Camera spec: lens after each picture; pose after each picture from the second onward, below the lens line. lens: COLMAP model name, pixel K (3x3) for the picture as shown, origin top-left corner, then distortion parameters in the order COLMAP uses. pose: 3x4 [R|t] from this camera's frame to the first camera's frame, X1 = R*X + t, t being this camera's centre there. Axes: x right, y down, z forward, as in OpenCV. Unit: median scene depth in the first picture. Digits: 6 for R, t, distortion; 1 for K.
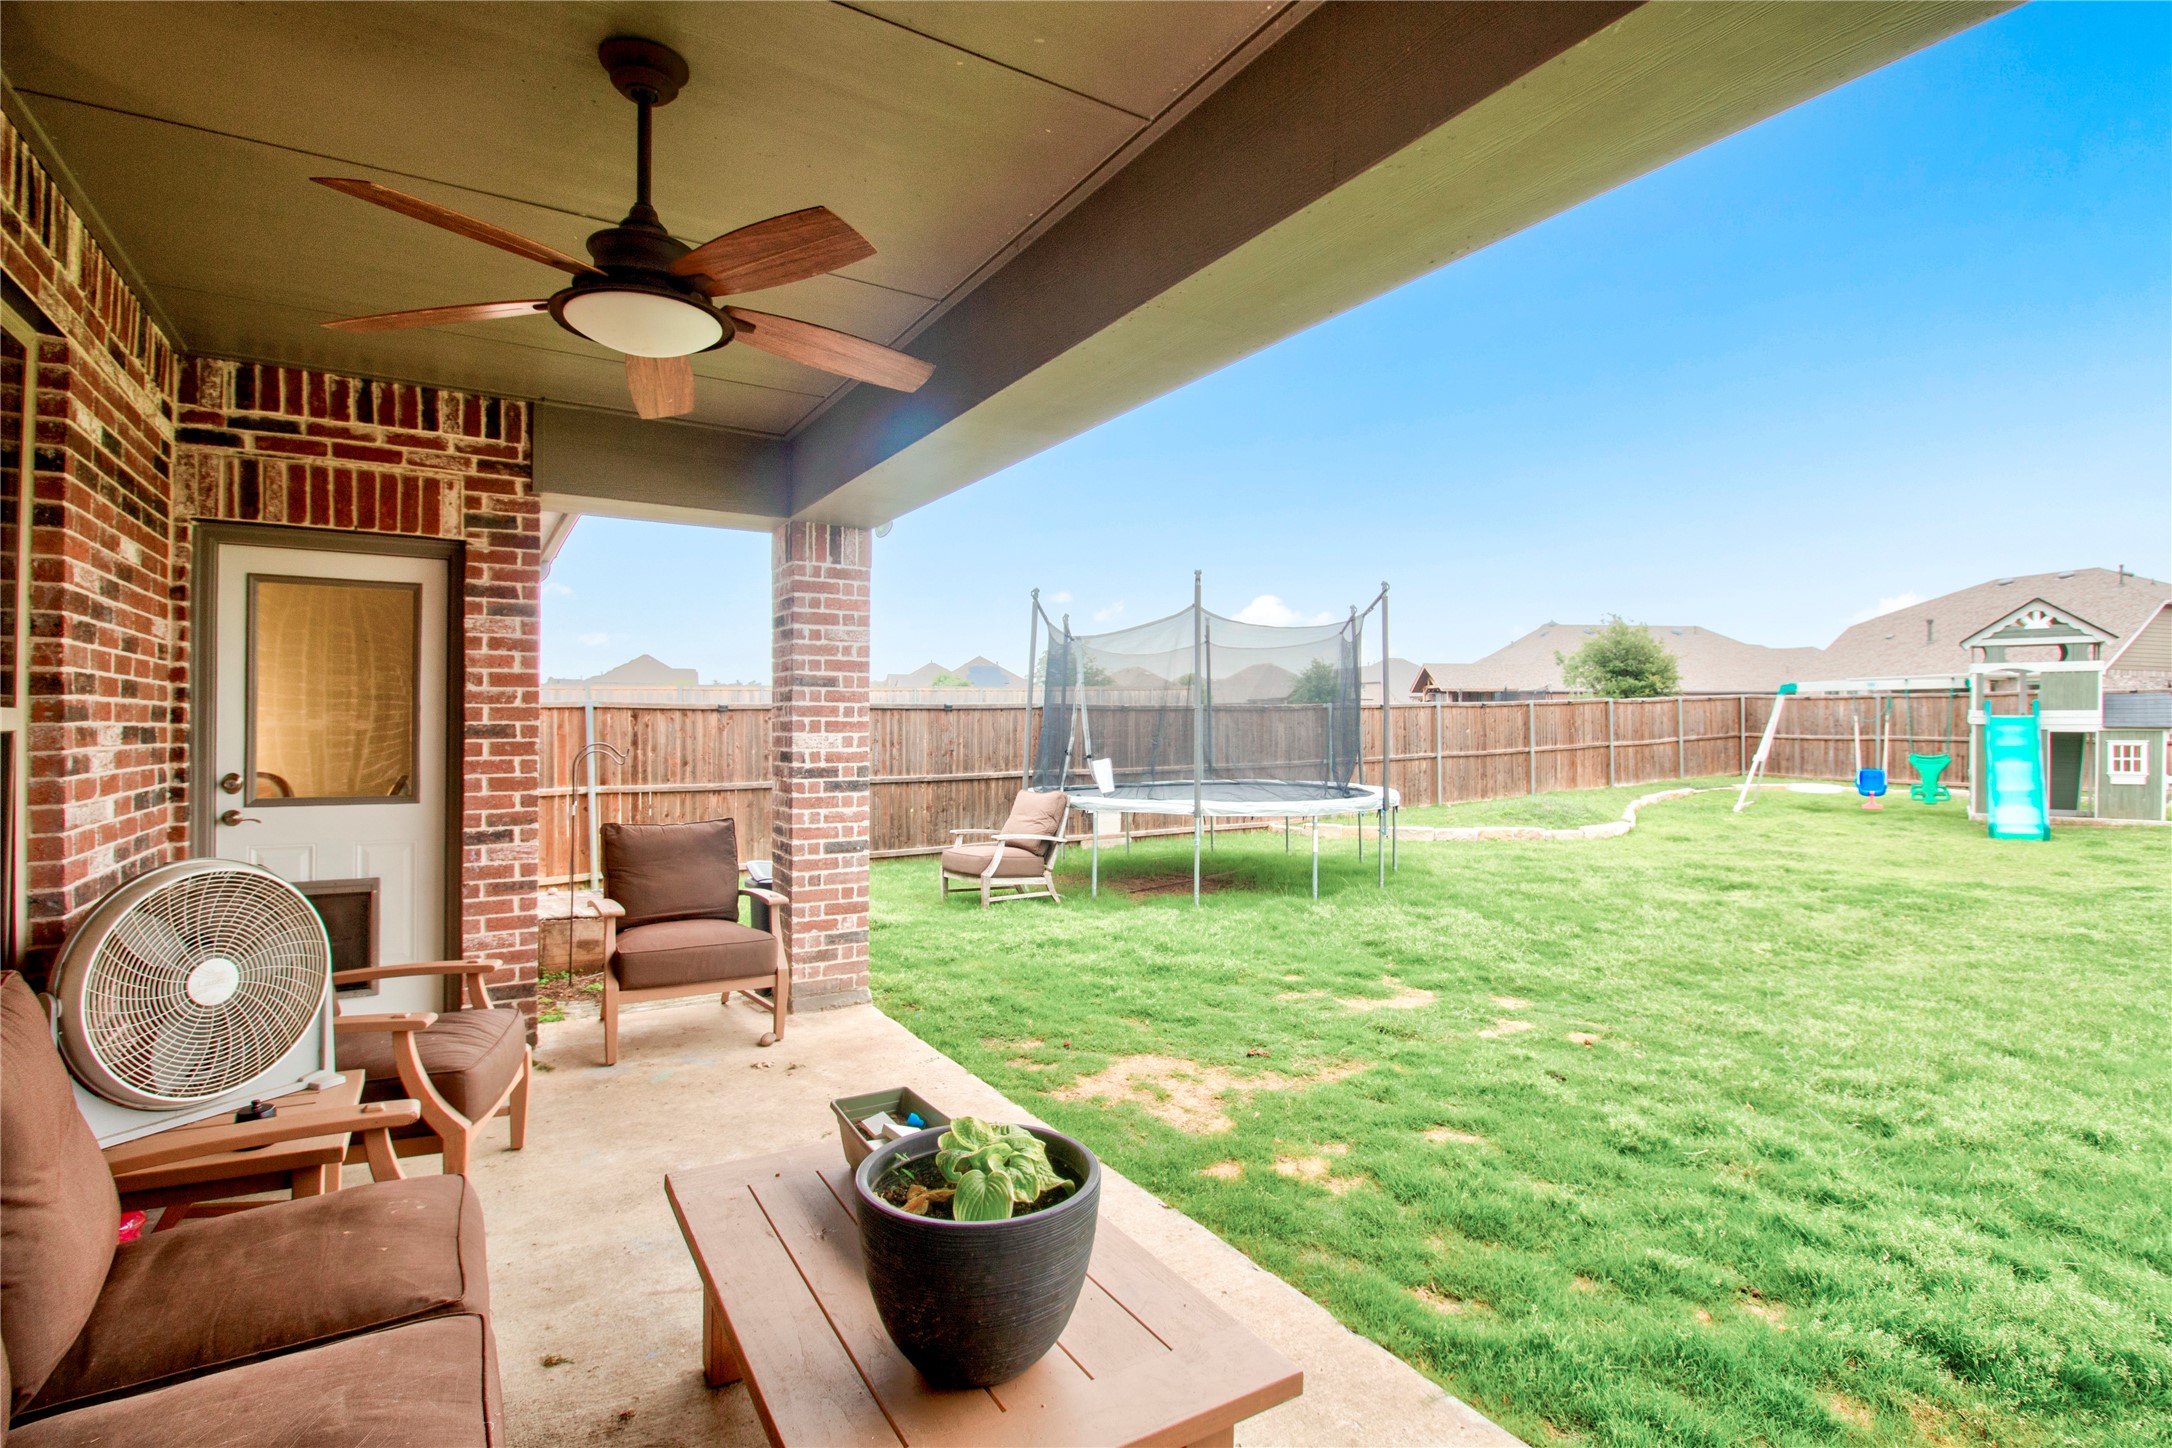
lens RADIAL K [[1029.8, 0, 1090.8], [0, 1029.8, 720.3], [0, 0, 1]] dist [-0.008178, -0.008047]
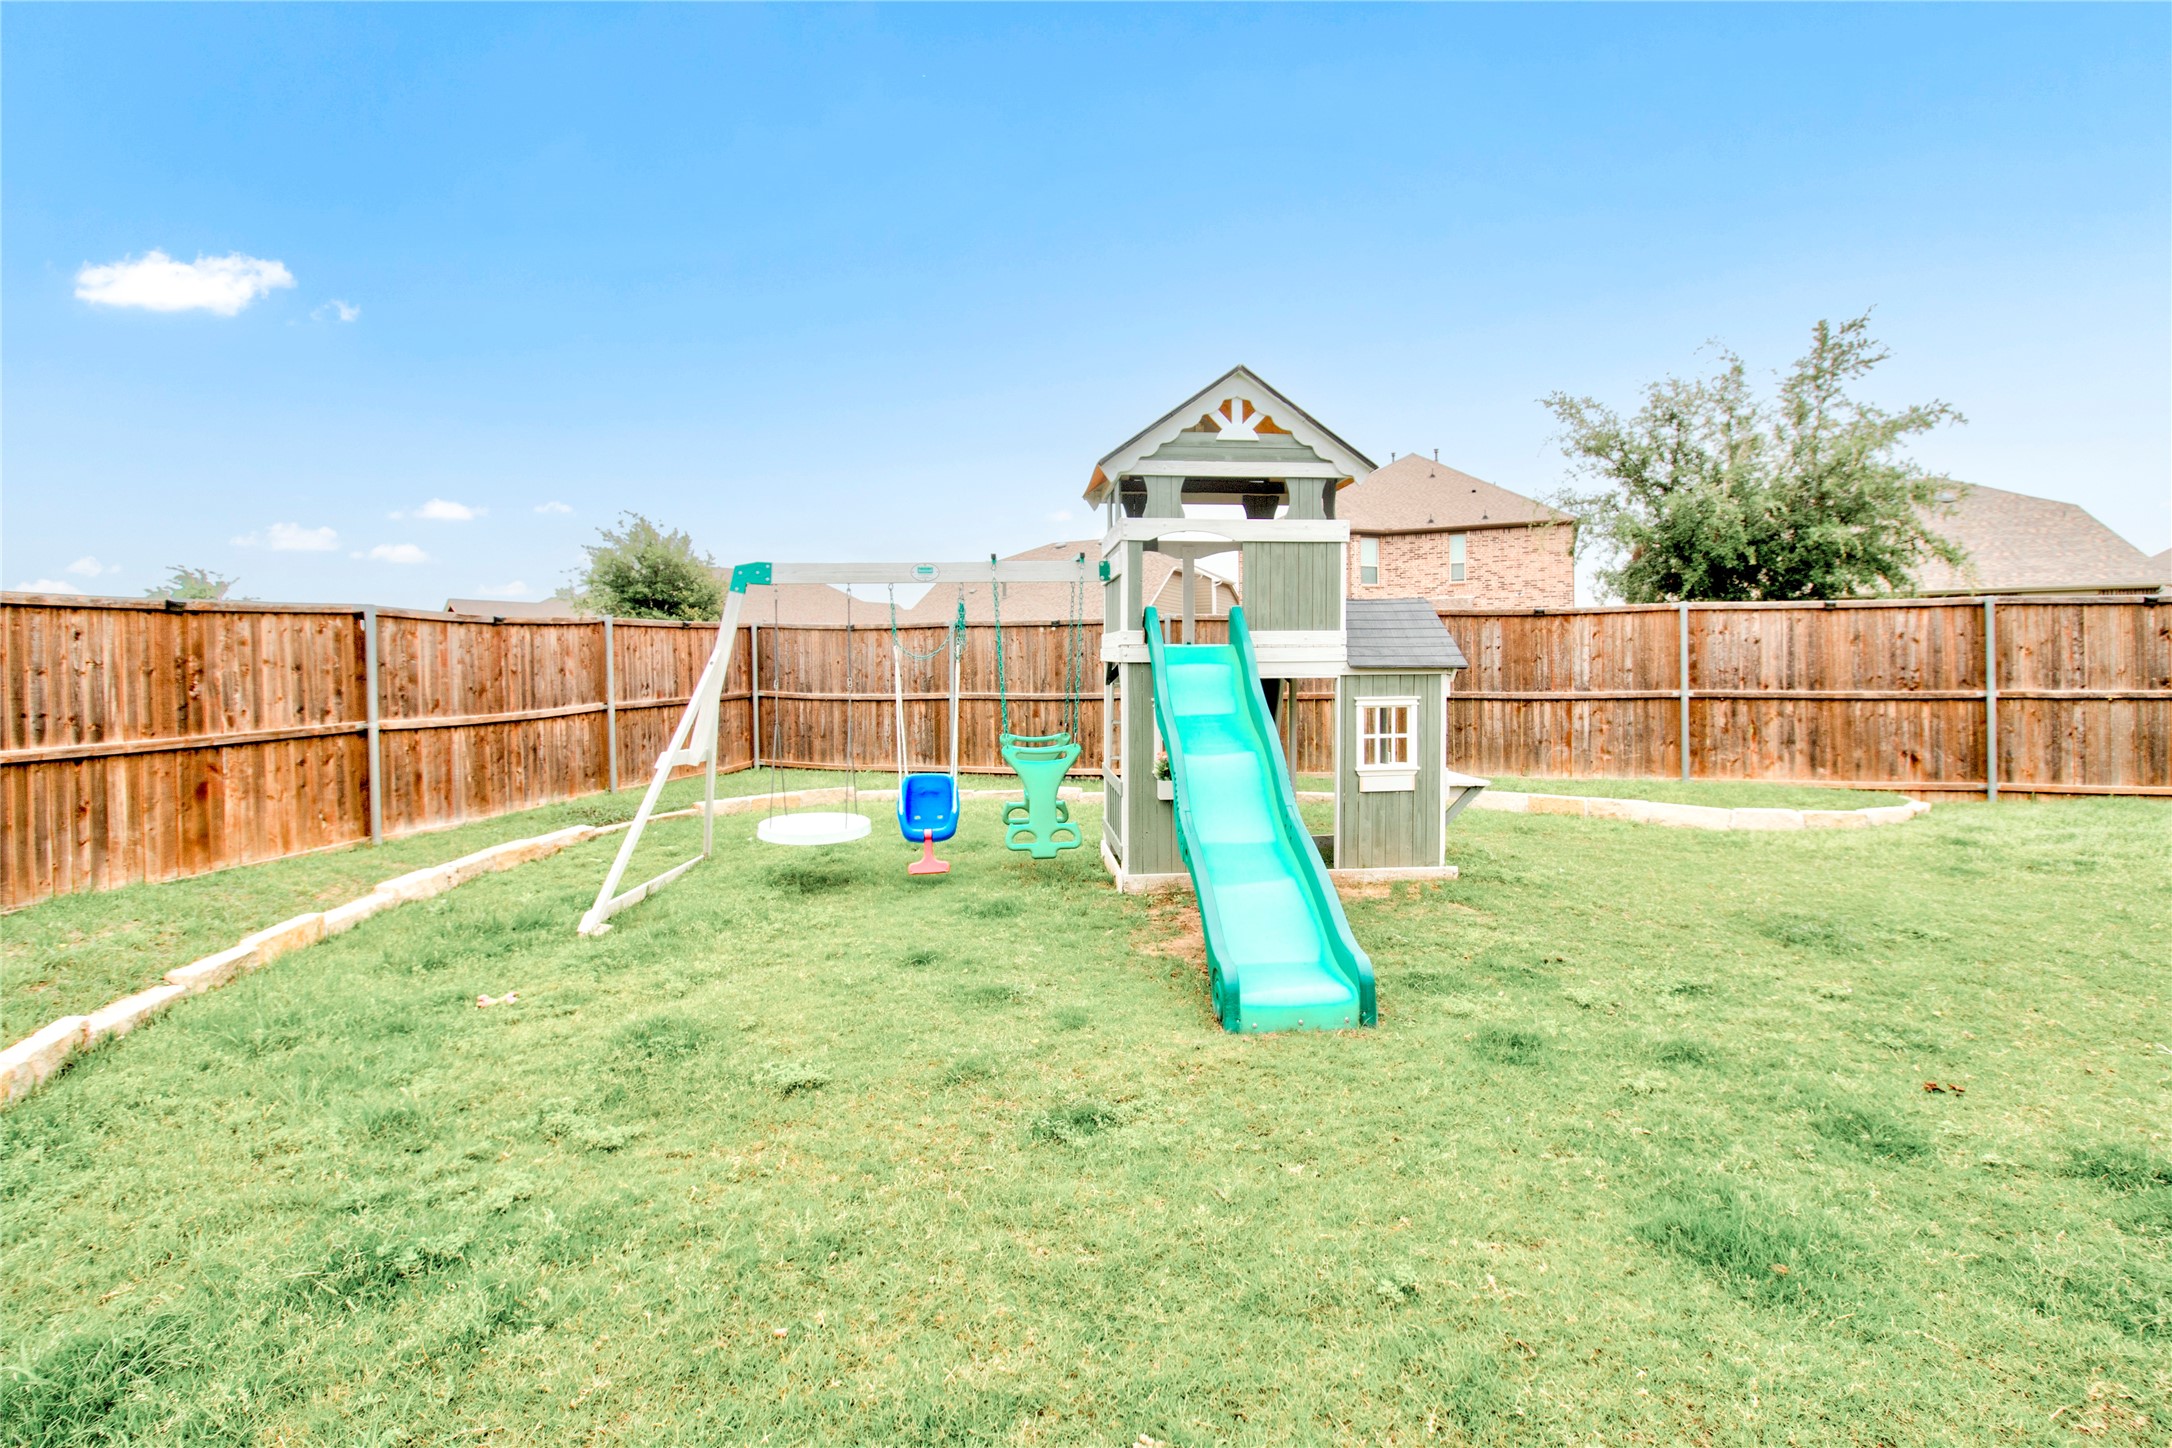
lens RADIAL K [[1029.8, 0, 1084.6], [0, 1029.8, 706.4], [0, 0, 1]] dist [-0.008178, -0.008047]
pose [[0.718639, -0.026506, 0.694878, 0.588232], [0.008352, 0.999530, 0.029489, 0.009530], [-0.695333, -0.015388, 0.718523, 0.742756]]
